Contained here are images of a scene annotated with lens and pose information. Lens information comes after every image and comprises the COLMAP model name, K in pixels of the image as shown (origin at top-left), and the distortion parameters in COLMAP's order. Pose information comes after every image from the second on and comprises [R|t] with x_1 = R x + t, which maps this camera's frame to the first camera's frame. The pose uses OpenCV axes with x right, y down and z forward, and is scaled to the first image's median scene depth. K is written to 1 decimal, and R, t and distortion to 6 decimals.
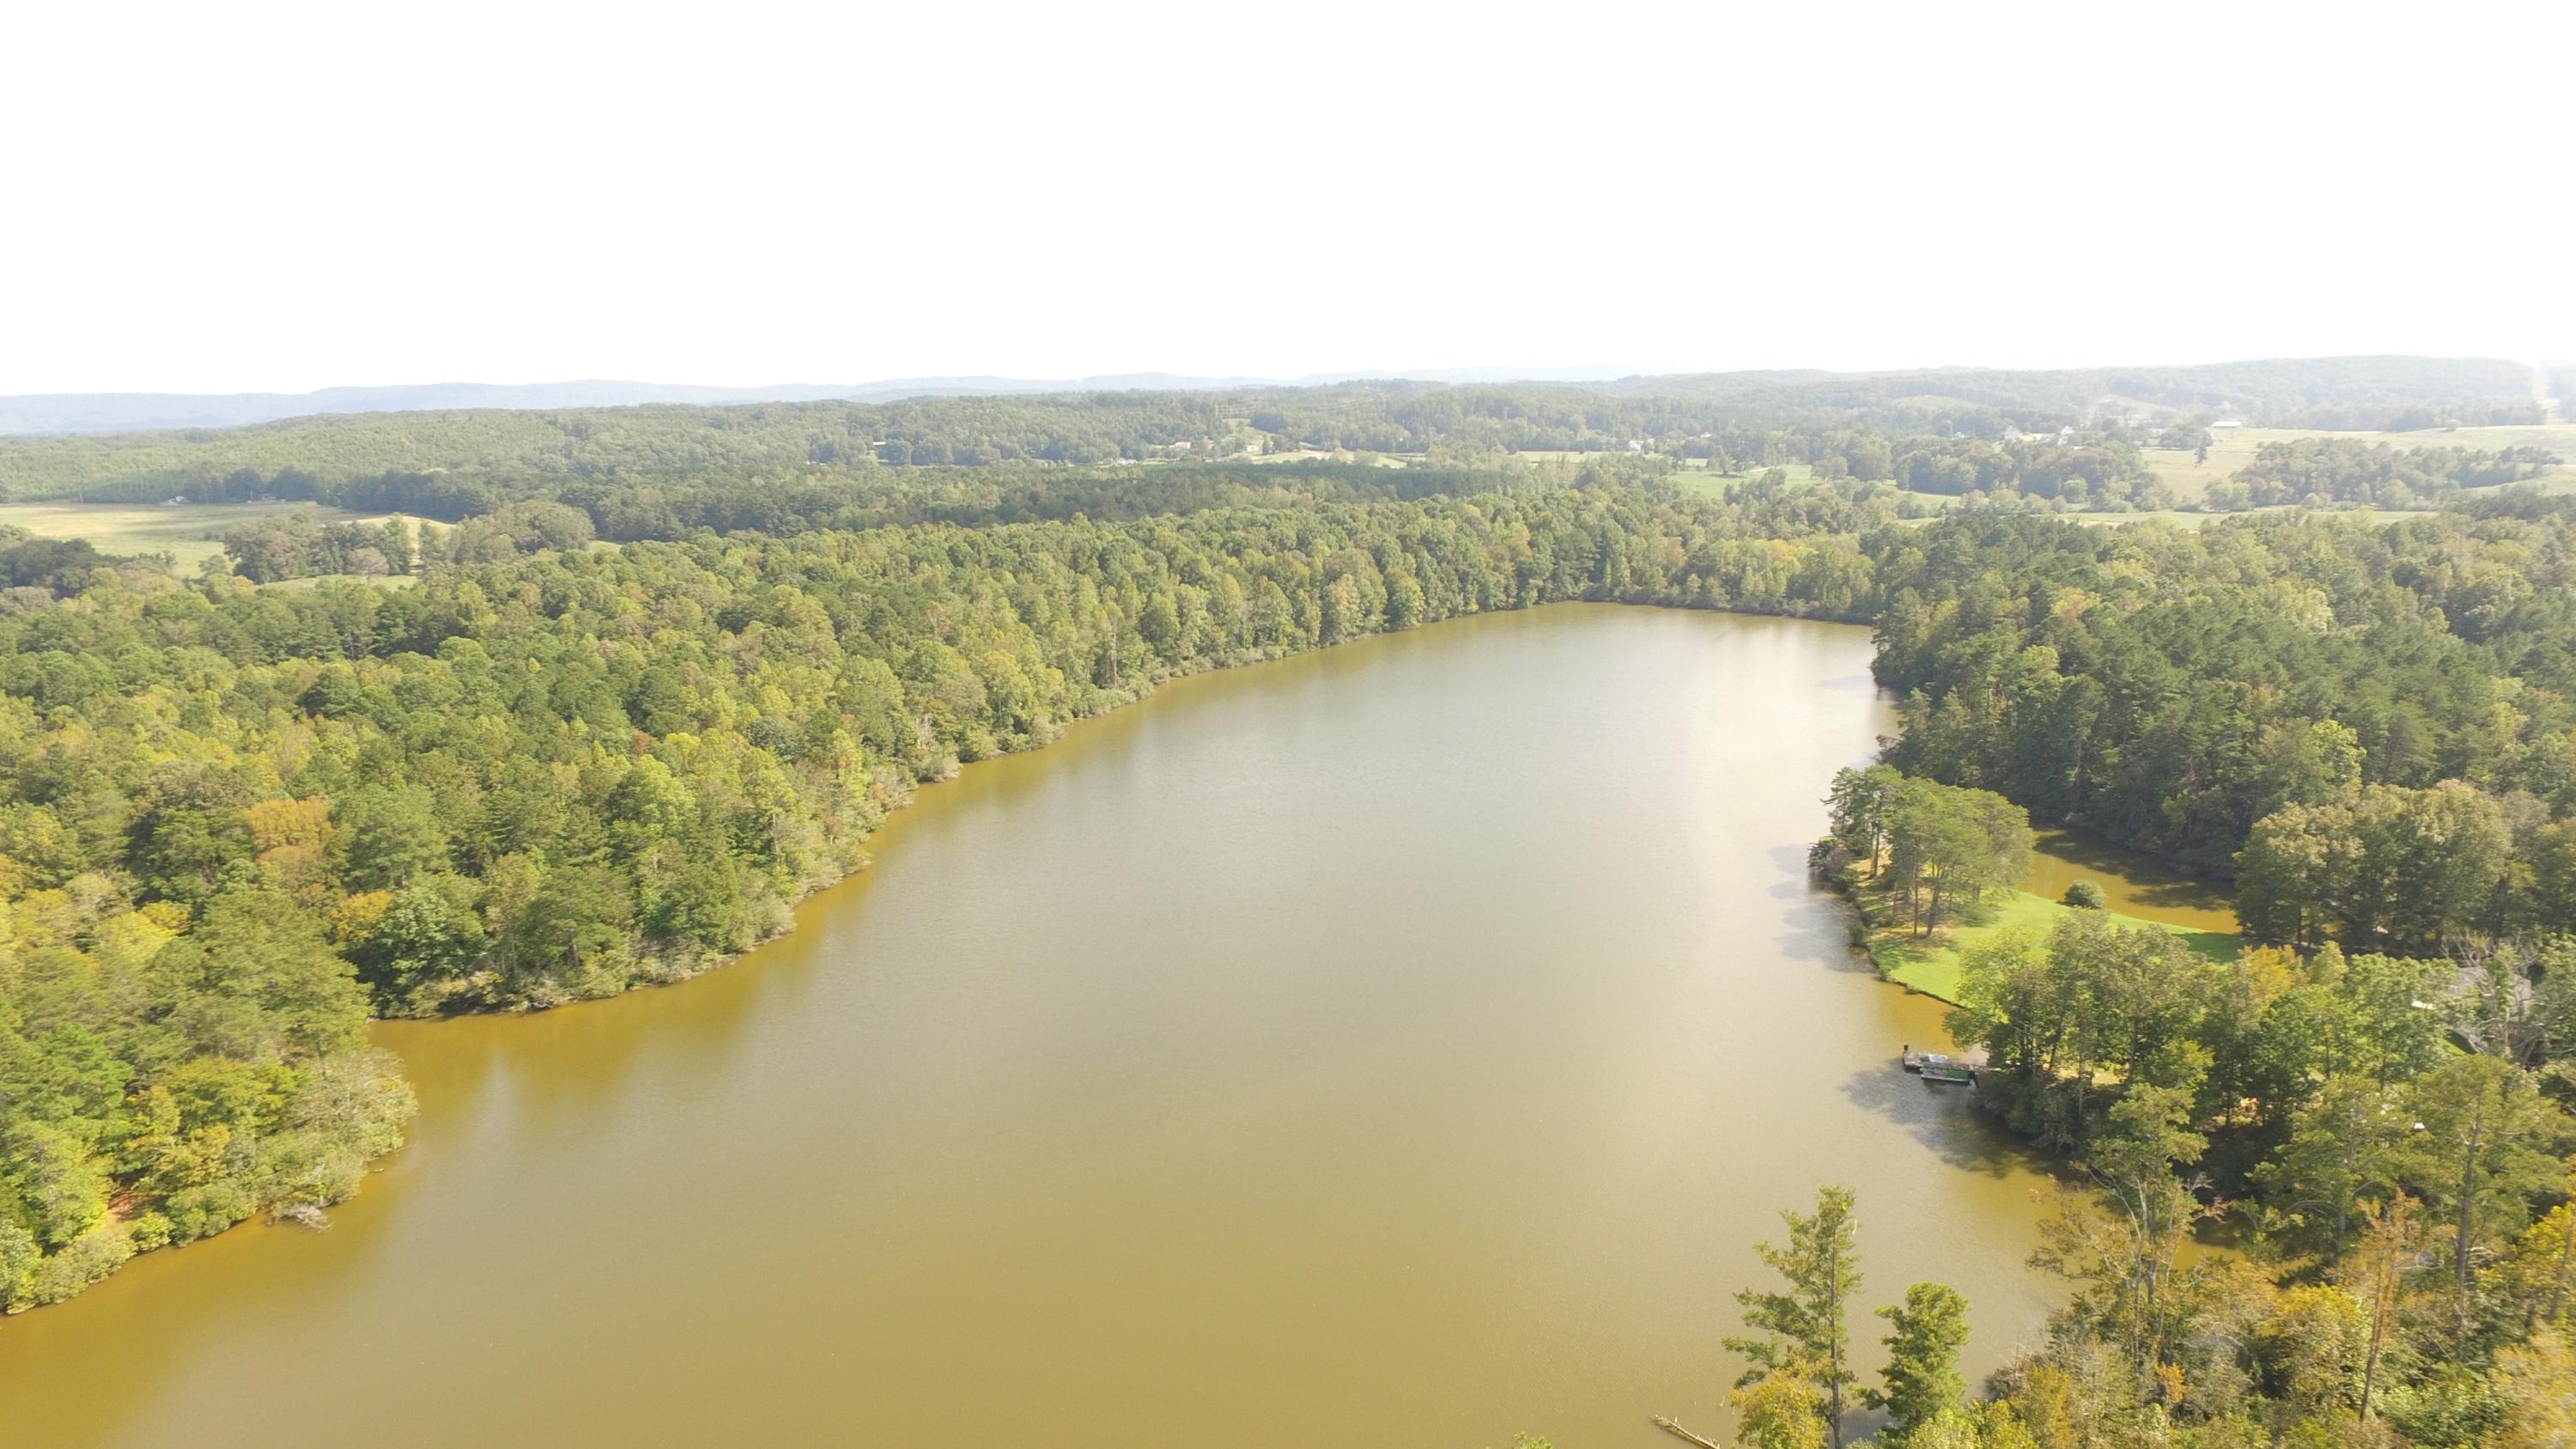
lens RADIAL K [[1504.2, 0, 1290.9], [0, 1504.2, 736.7], [0, 0, 1]] dist [-0.004531, 0.009575]
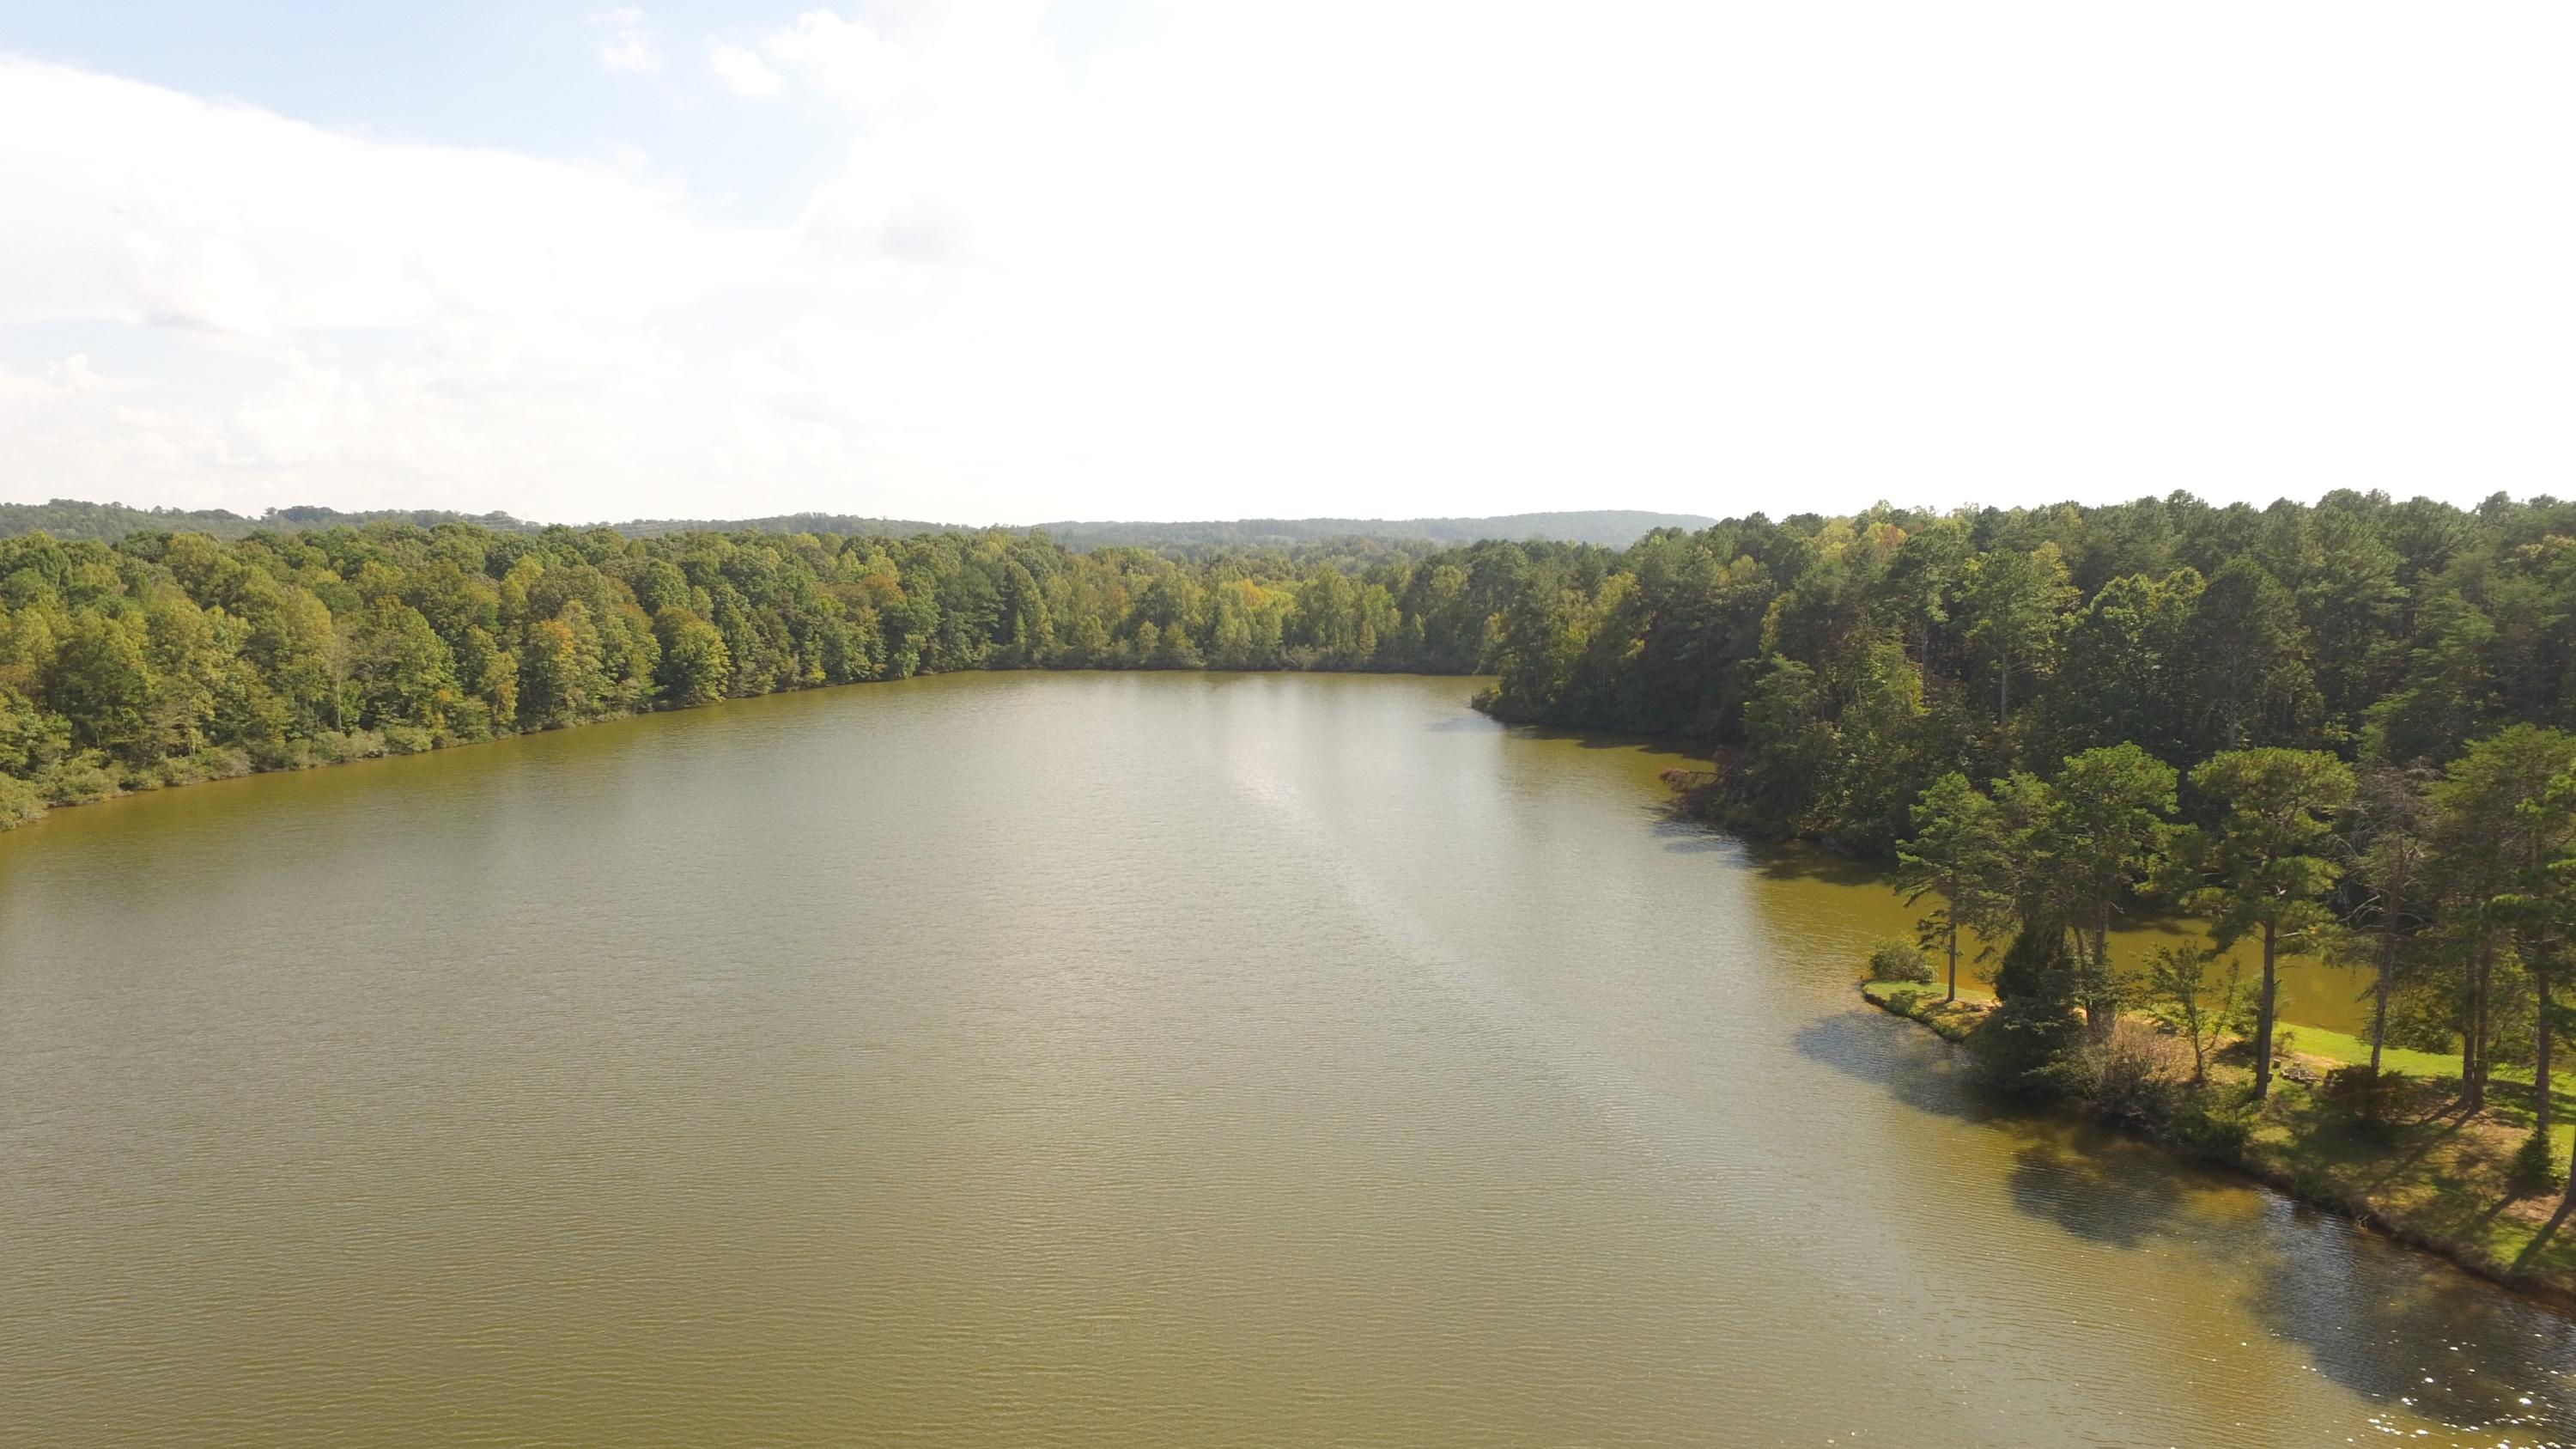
lens RADIAL K [[1504.2, 0, 1298.3], [0, 1504.2, 729.7], [0, 0, 1]] dist [-0.004531, 0.009575]
pose [[0.908653, -0.041503, 0.415485, 0.041651], [0.089953, 0.991140, -0.097719, 0.014199], [-0.407748, 0.126167, 0.904336, 0.348722]]
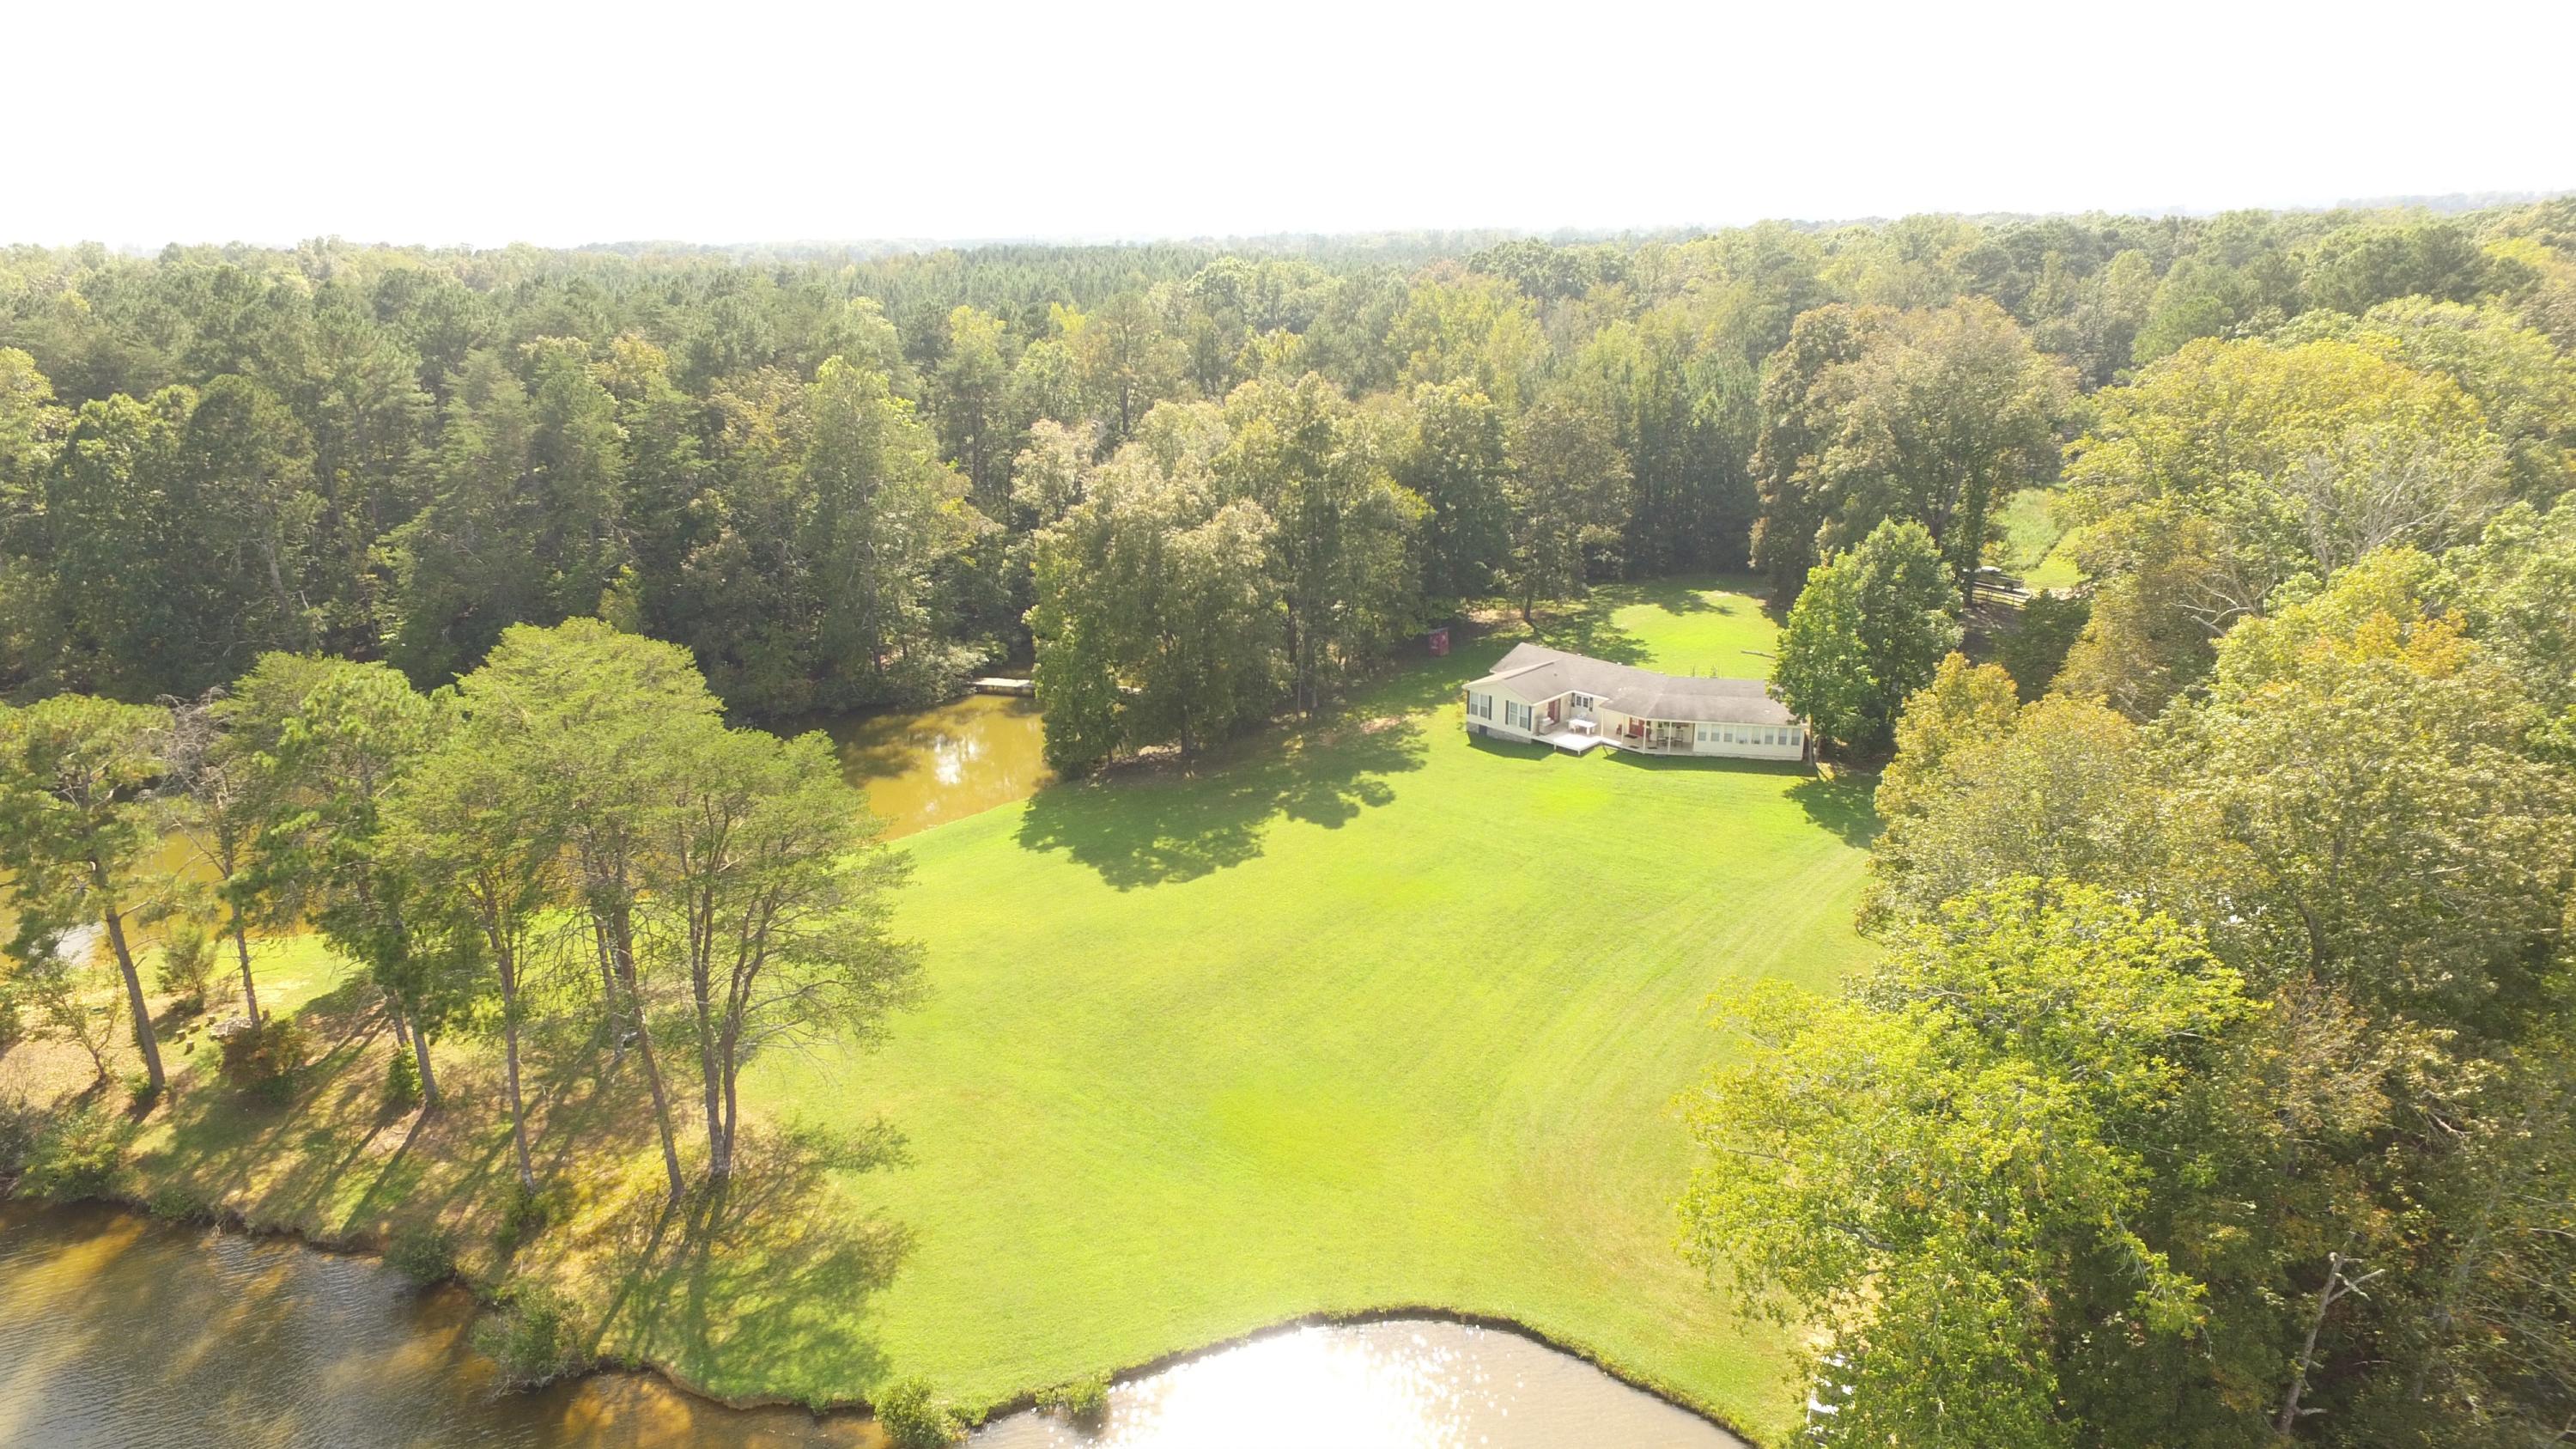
lens RADIAL K [[1504.2, 0, 1278.4], [0, 1504.2, 715.3], [0, 0, 1]] dist [-0.004531, 0.009575]
pose [[0.146003, -0.284647, 0.947449, 0.082122], [0.235267, 0.940225, 0.246222, 0.005802], [-0.960902, 0.186955, 0.204244, 0.326149]]
